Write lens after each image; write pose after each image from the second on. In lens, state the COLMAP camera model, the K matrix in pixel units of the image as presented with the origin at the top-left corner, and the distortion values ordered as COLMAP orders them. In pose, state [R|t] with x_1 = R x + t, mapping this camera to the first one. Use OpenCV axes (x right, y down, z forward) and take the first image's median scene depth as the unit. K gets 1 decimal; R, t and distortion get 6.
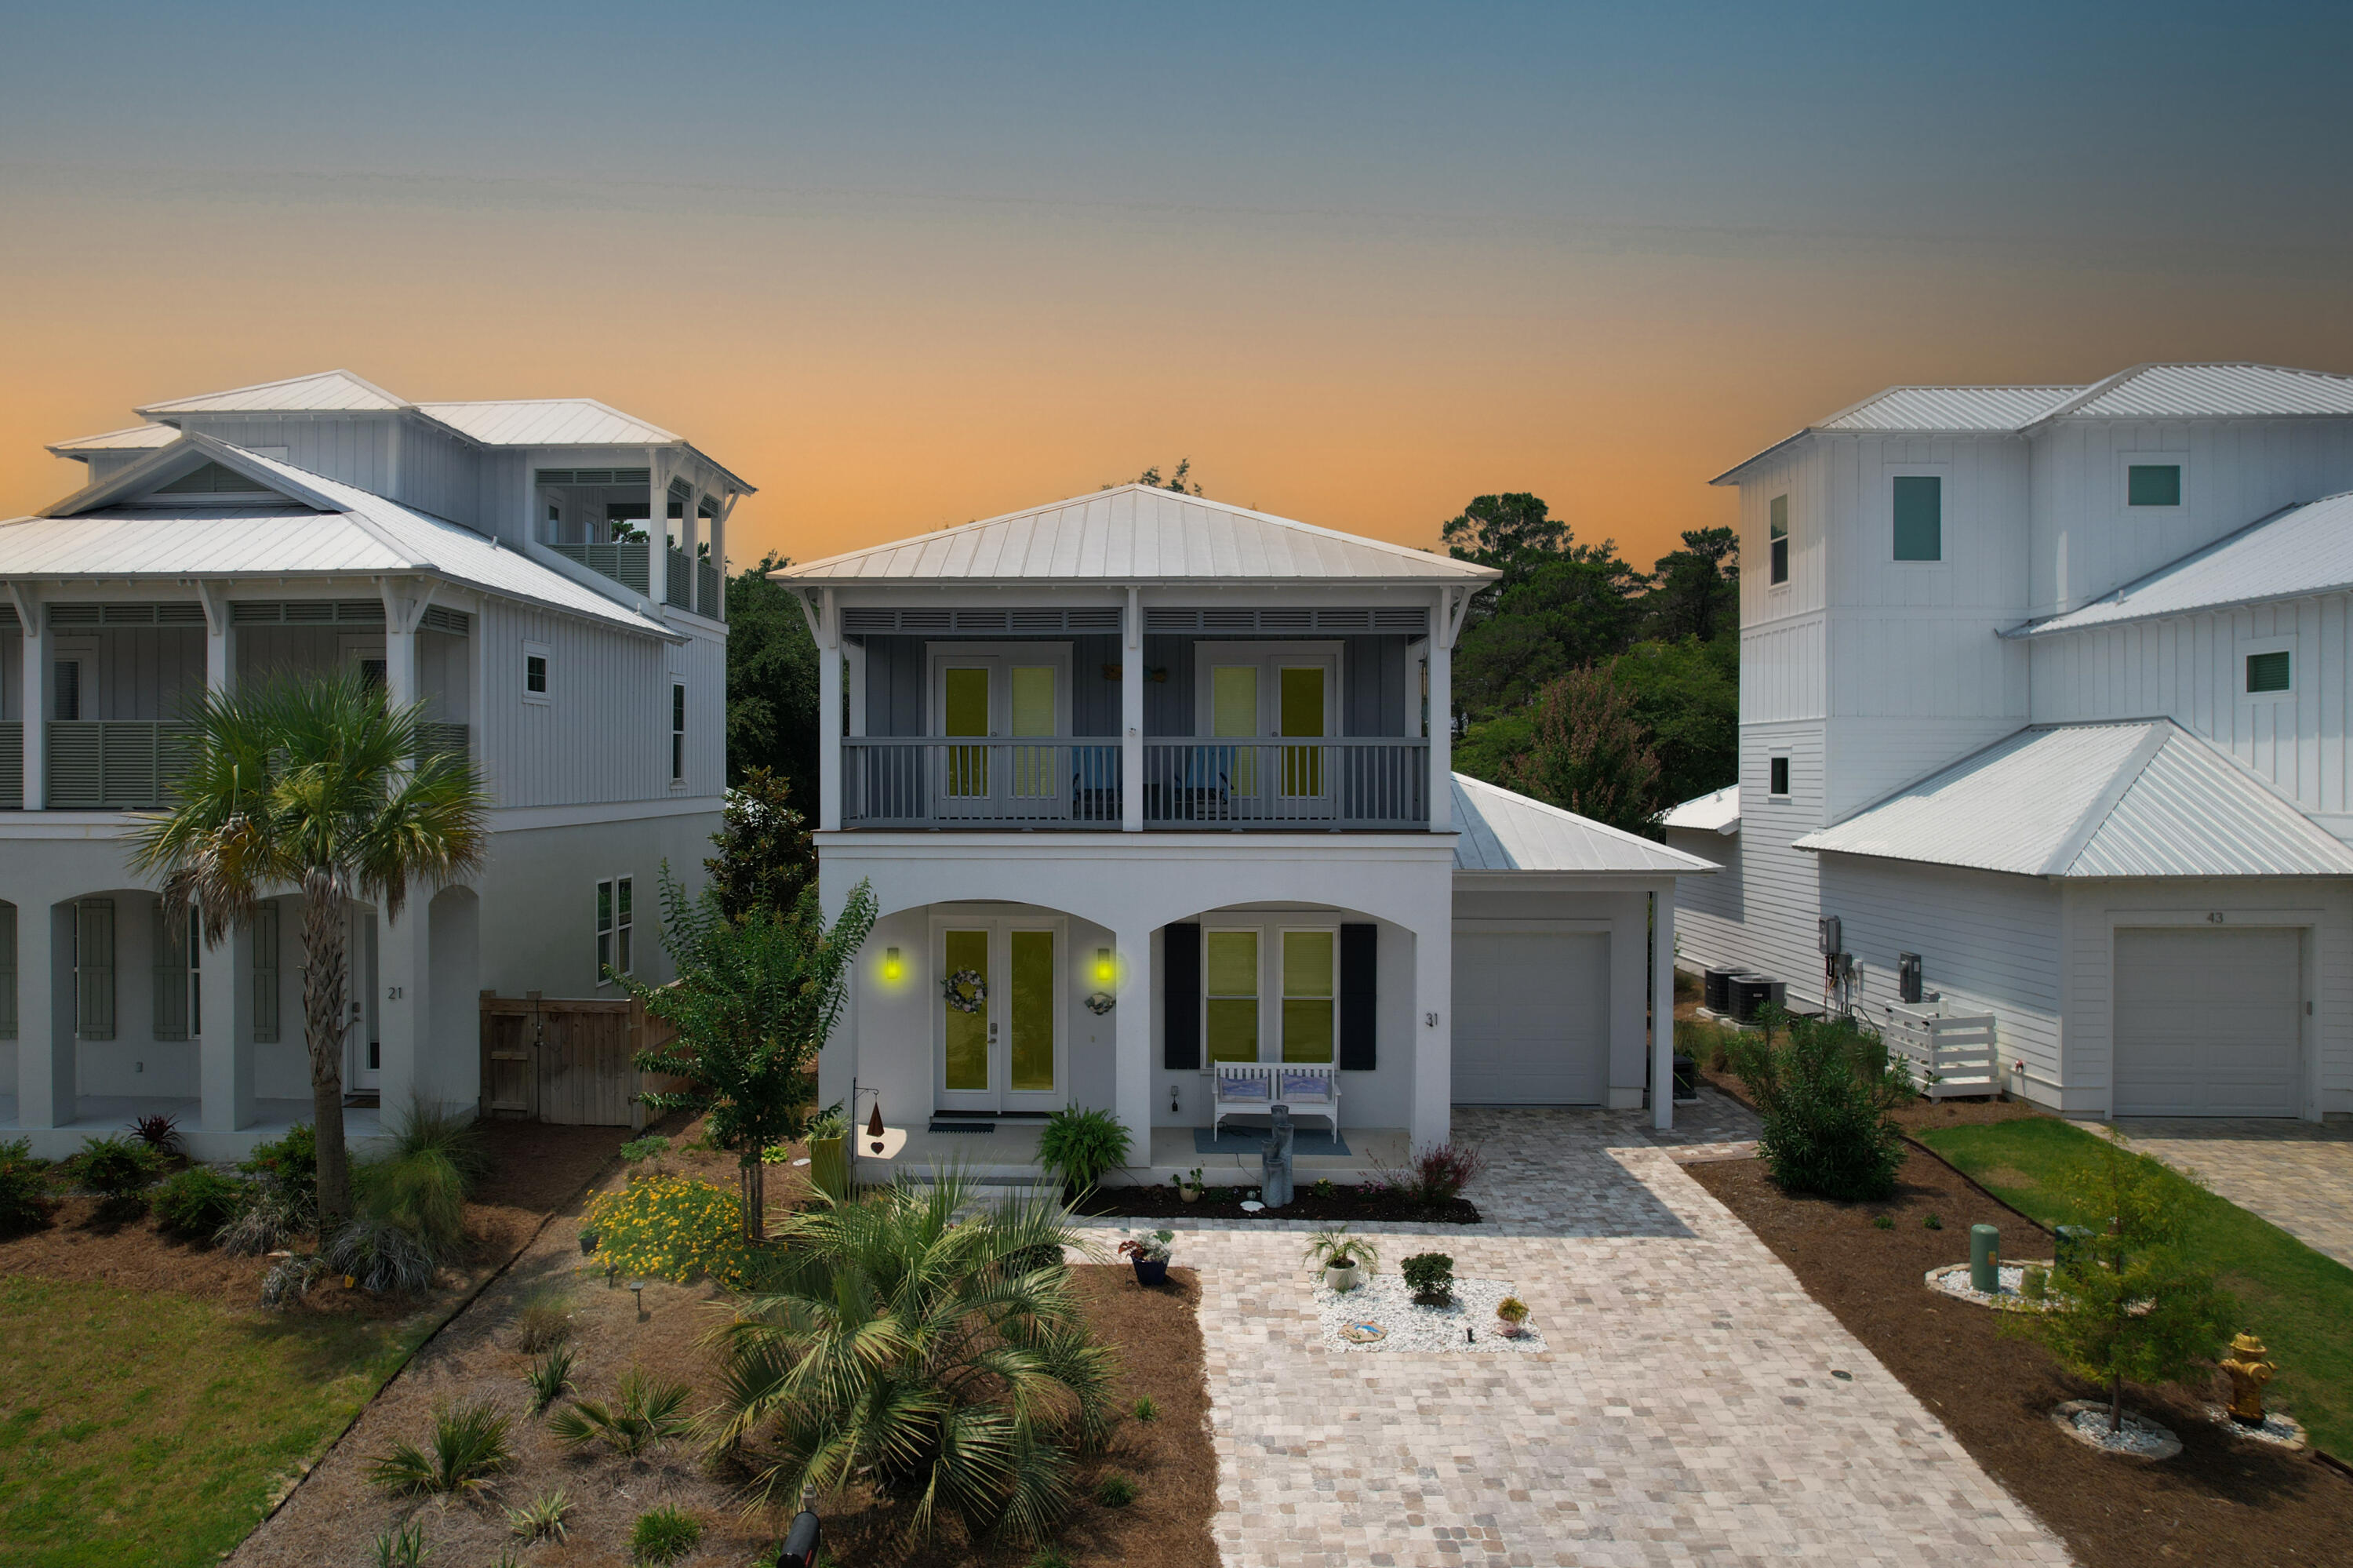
lens RADIAL K [[1603.2, 0, 1040.4], [0, 1603.2, 770.6], [0, 0, 1]] dist [-0.017212, -0.014993]
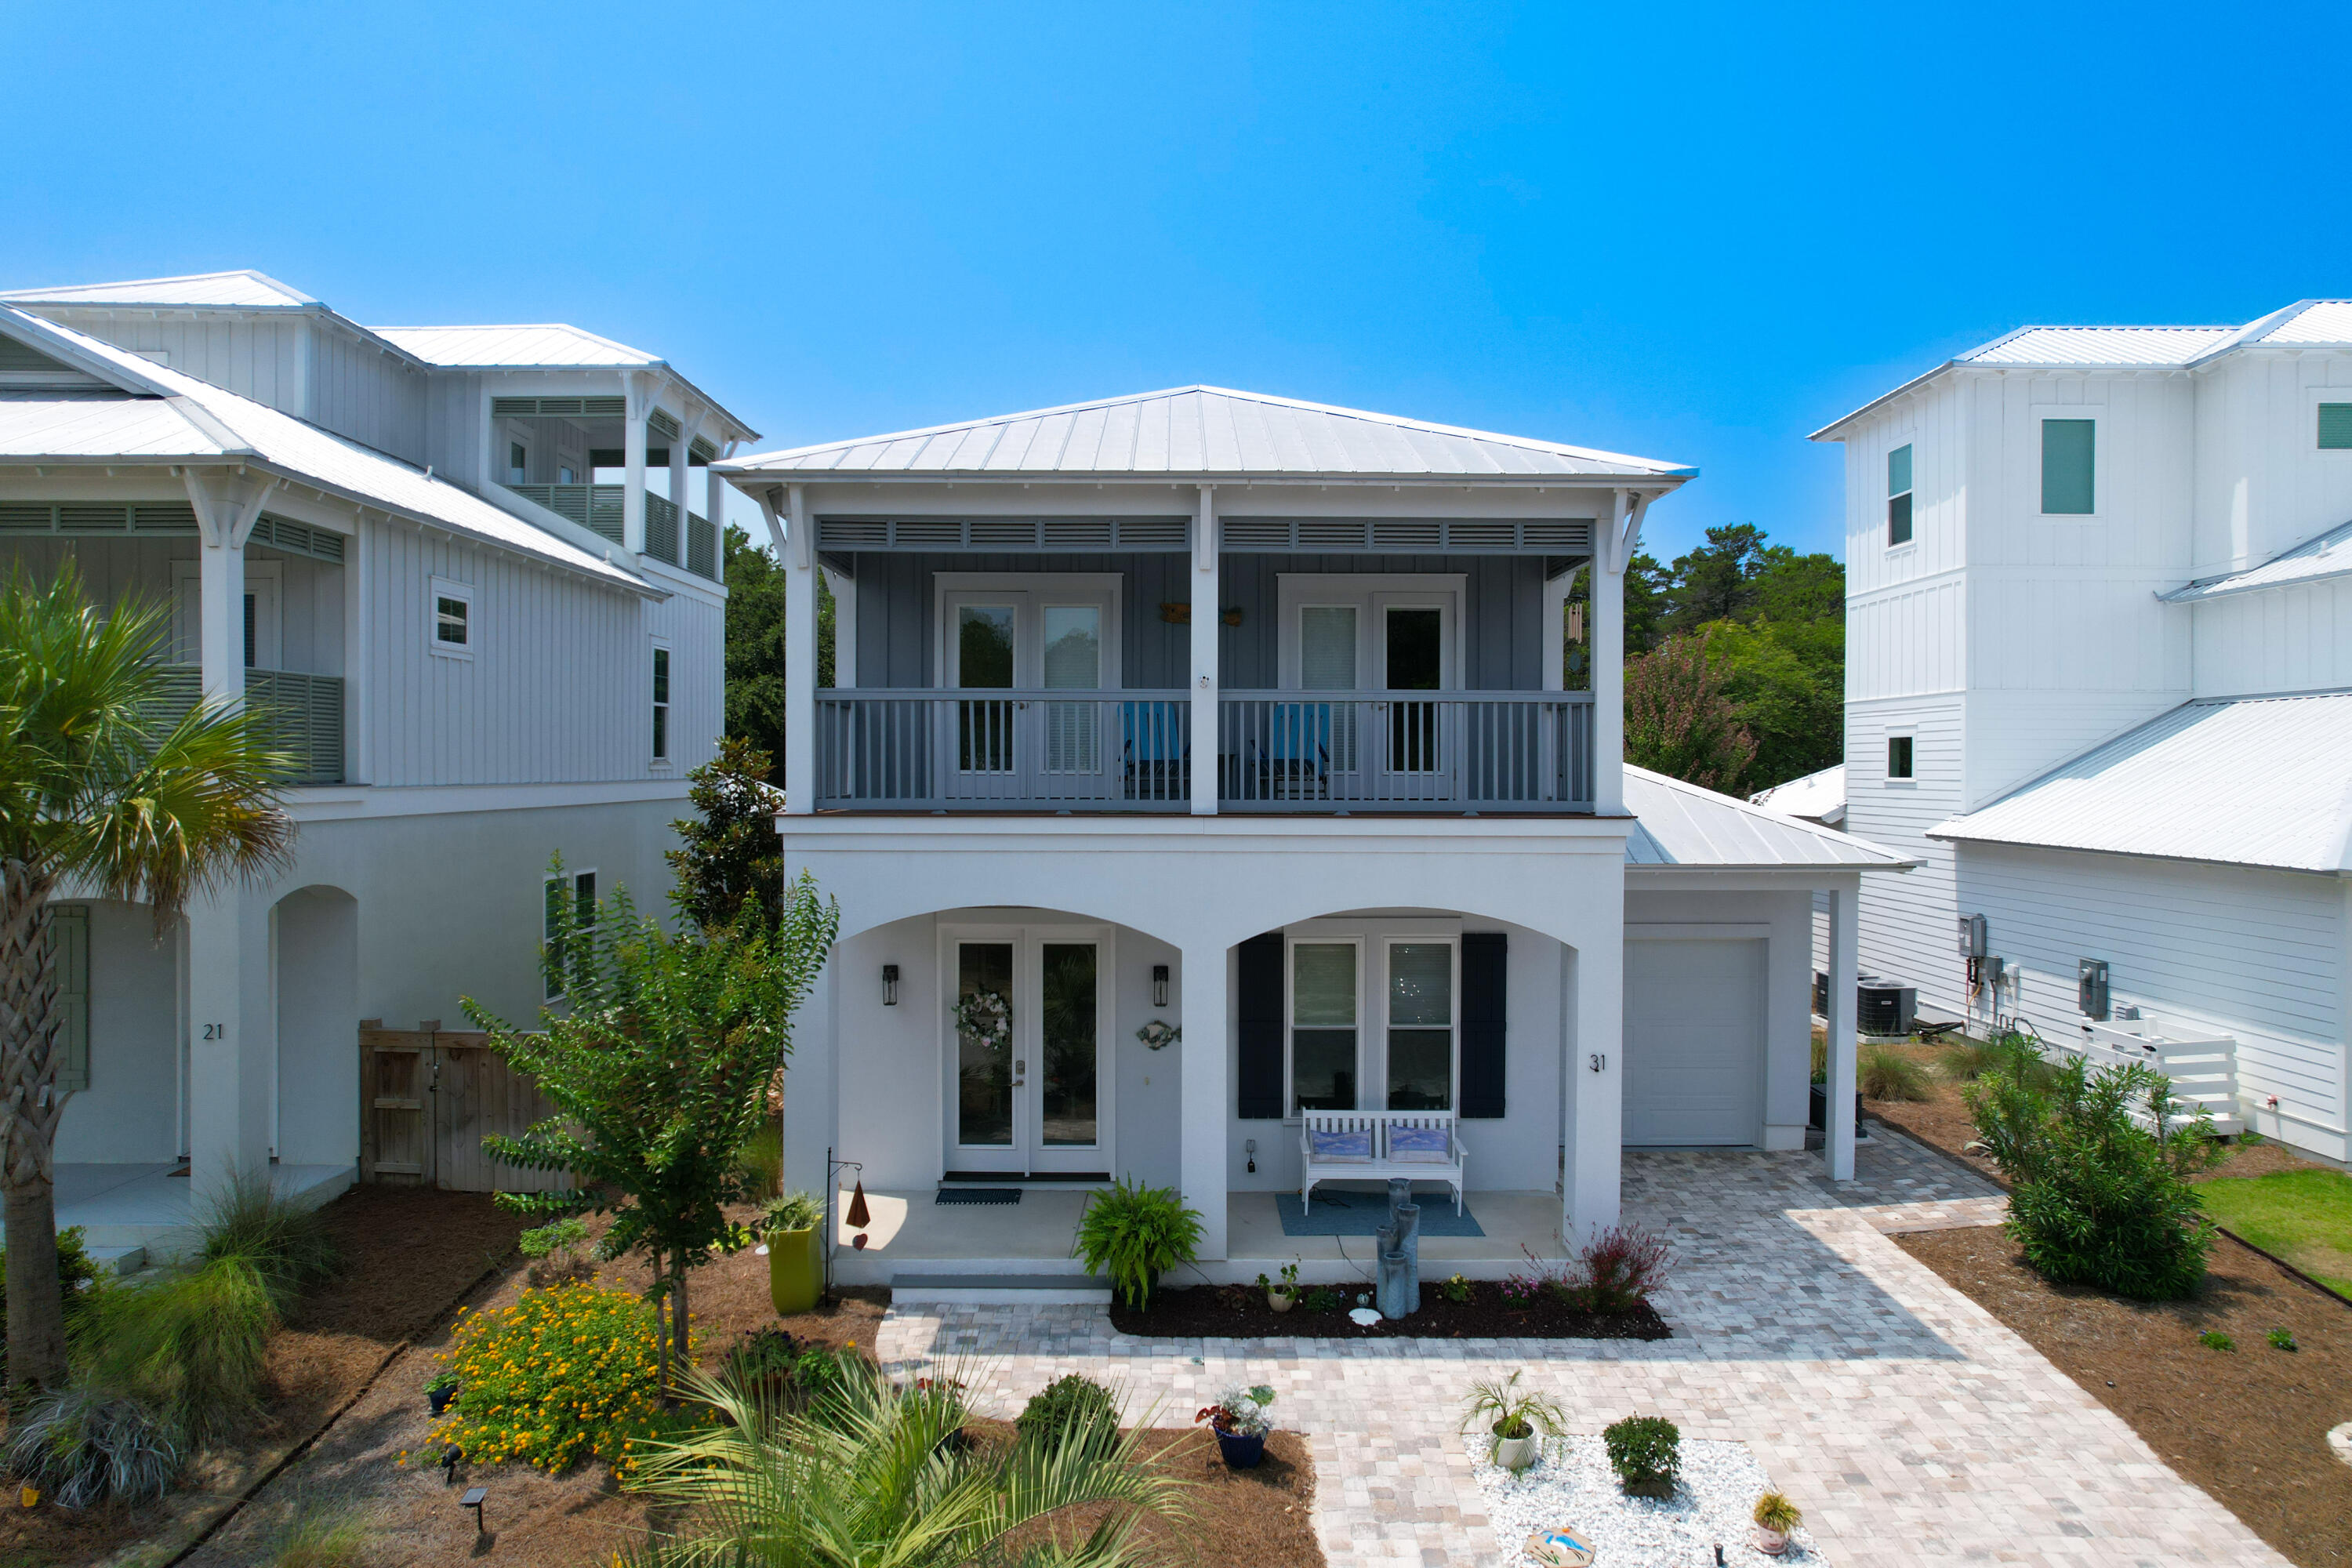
lens RADIAL K [[1460.1, 0, 1138.3], [0, 1460.1, 777.0], [0, 0, 1]] dist [-0.041624, 0.032252]
pose [[0.999068, 0.001461, 0.043146, -0.002833], [-0.001720, 0.999981, 0.005966, 0.015788], [-0.043136, -0.006034, 0.999051, 0.310190]]
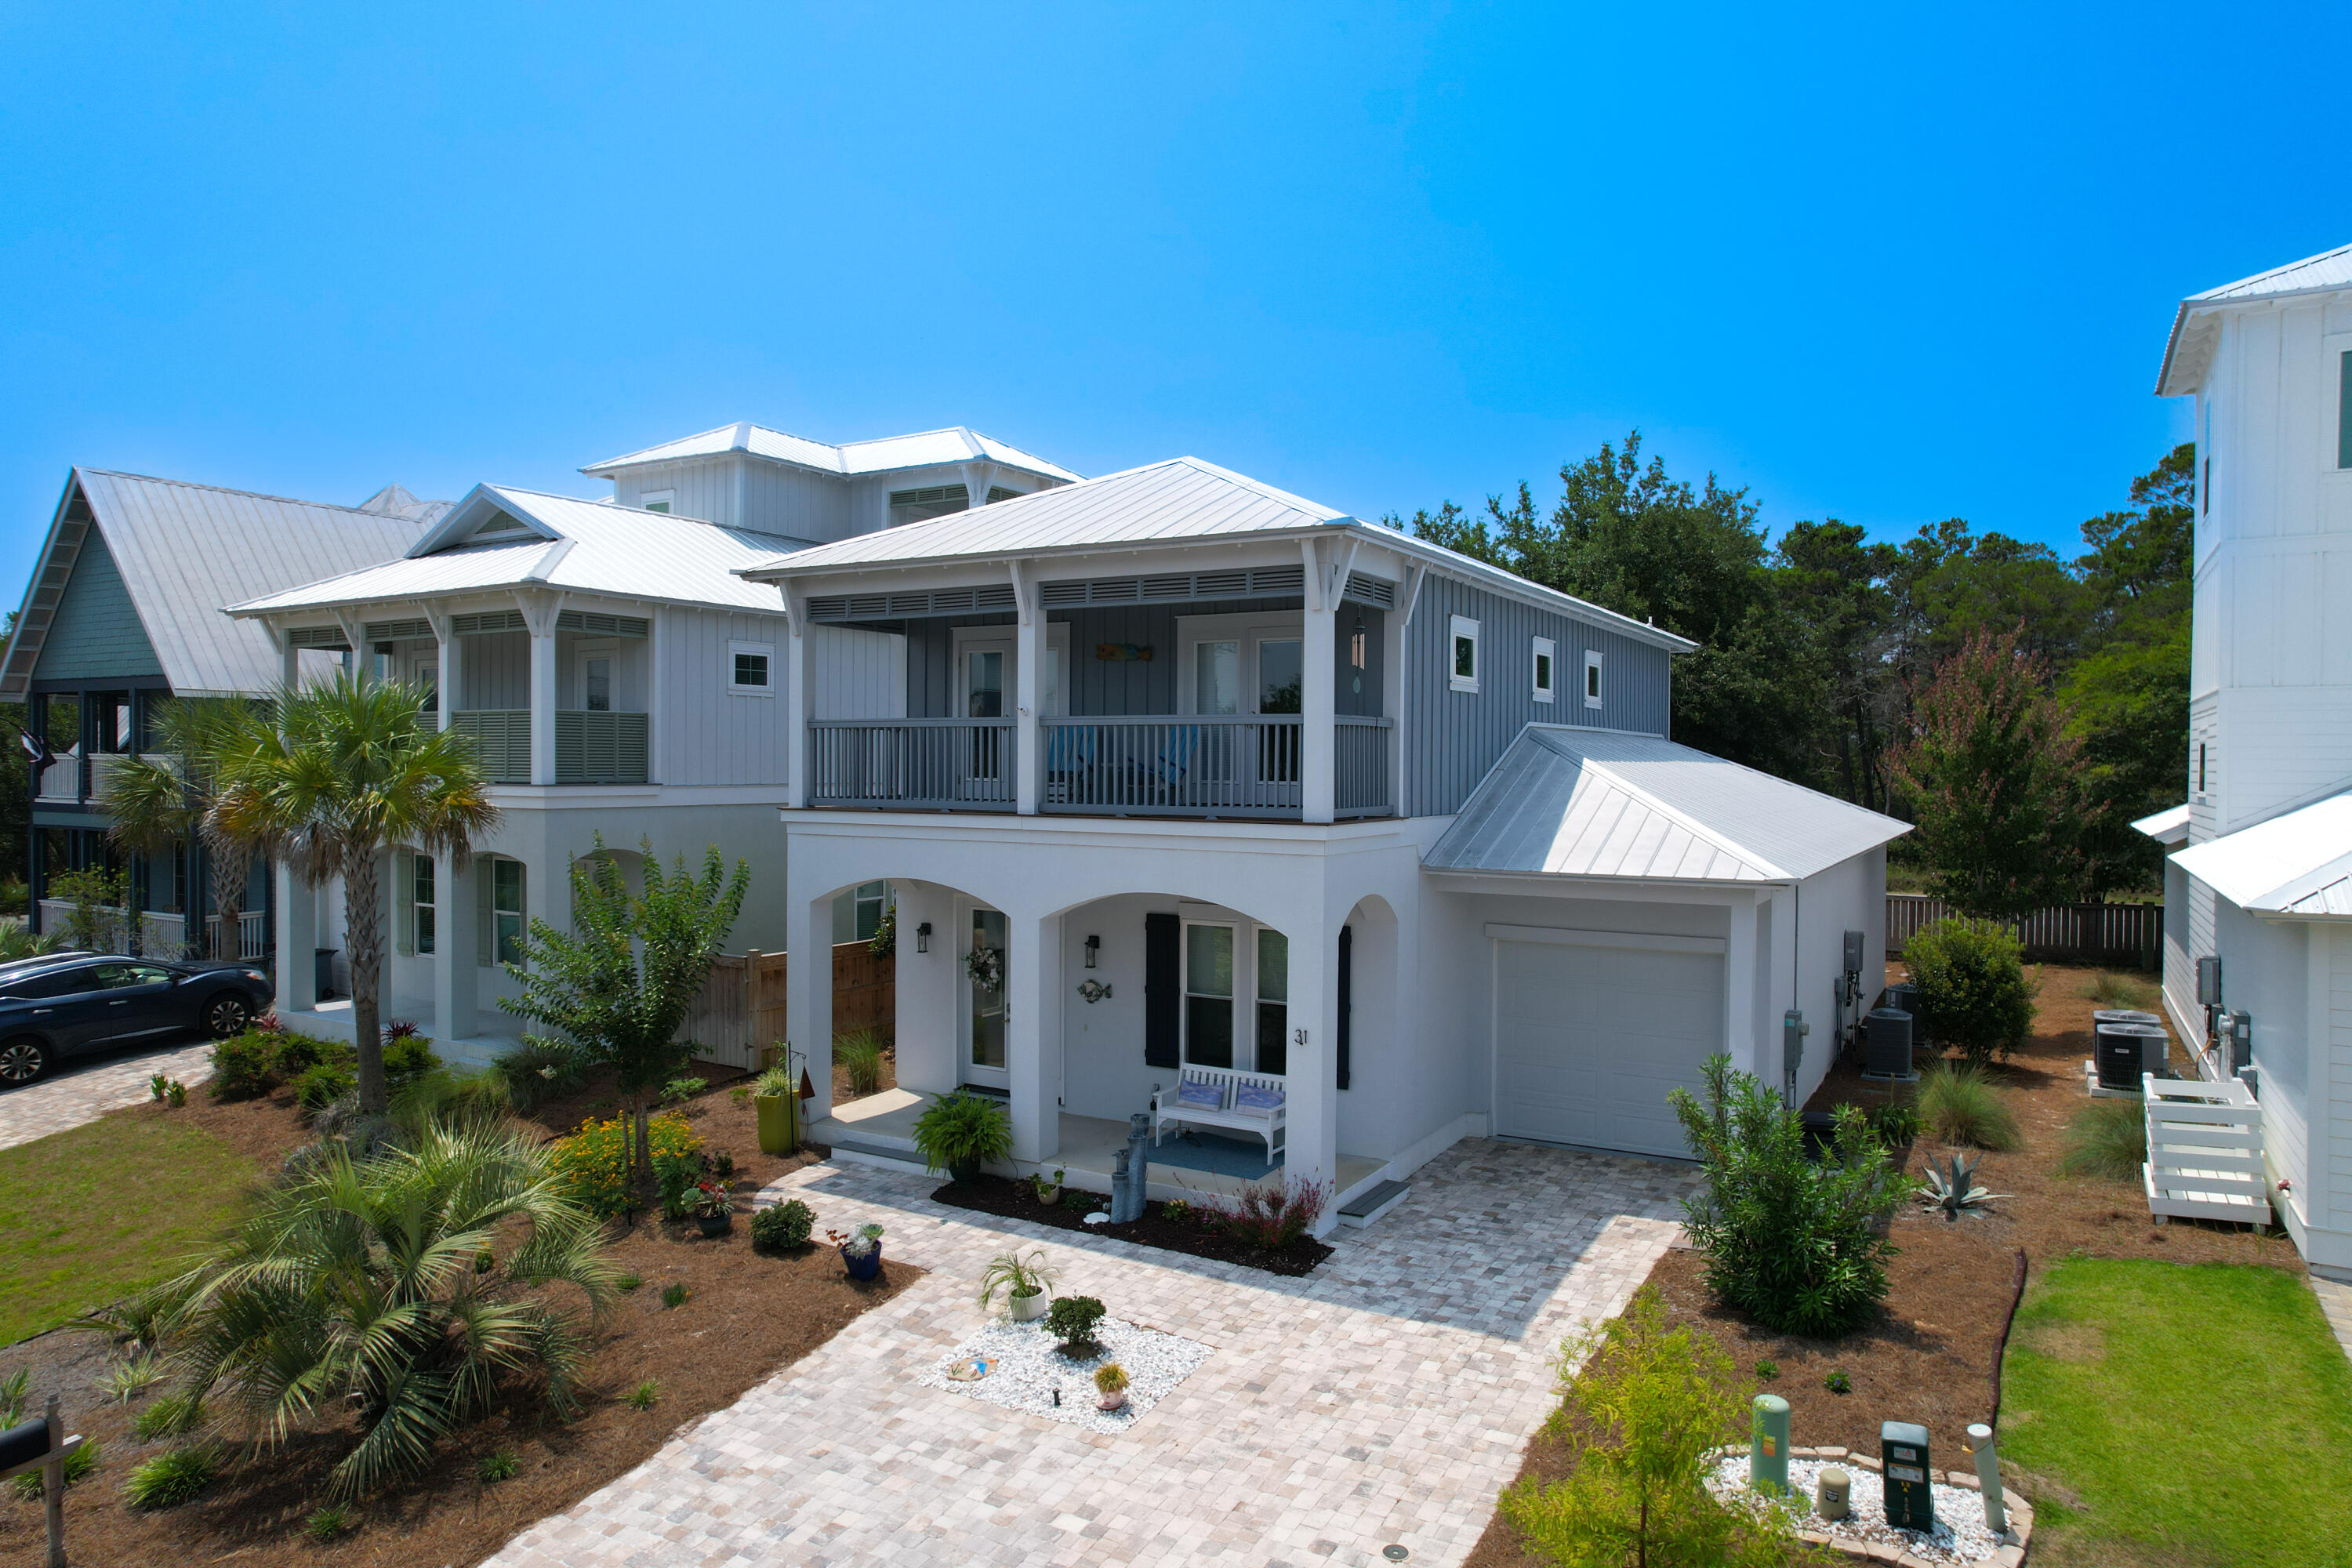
lens RADIAL K [[1460.1, 0, 1179.0], [0, 1460.1, 766.9], [0, 0, 1]] dist [-0.041624, 0.032252]
pose [[0.885831, 0.005764, -0.463973, 0.533540], [-0.004756, 0.999983, 0.003341, 0.005712], [0.463984, -0.000752, 0.885843, 0.255495]]
